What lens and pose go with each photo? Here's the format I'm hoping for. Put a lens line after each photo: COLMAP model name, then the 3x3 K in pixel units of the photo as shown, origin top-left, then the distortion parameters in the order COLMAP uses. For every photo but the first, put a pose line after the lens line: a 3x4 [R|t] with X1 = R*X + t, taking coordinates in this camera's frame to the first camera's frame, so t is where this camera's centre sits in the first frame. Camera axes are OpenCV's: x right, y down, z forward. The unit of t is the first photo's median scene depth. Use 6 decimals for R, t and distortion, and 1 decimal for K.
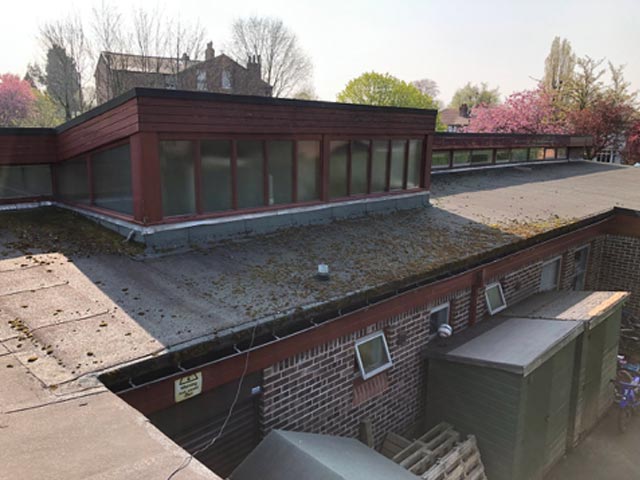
lens RADIAL K [[517.9, 0, 316.9], [0, 517.9, 238.9], [0, 0, 1]] dist [-0.005289, -0.007431]
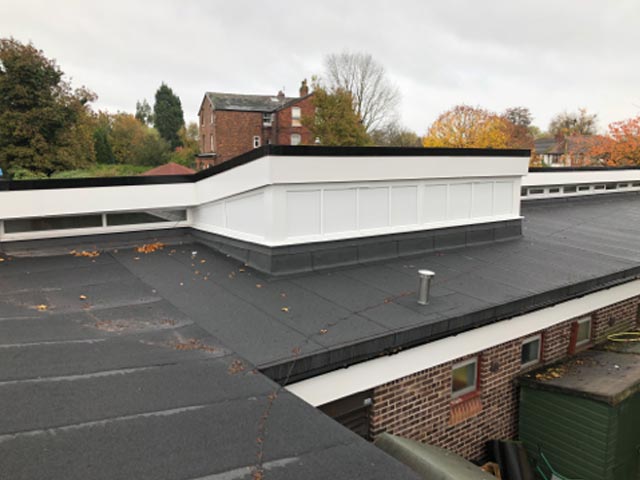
lens RADIAL K [[517.9, 0, 322.9], [0, 517.9, 235.6], [0, 0, 1]] dist [-0.005289, -0.007431]
pose [[0.987741, 0.007877, -0.155902, -0.027742], [-0.017648, 0.997958, -0.061391, -0.009189], [0.155100, 0.063390, 0.985863, -0.155149]]
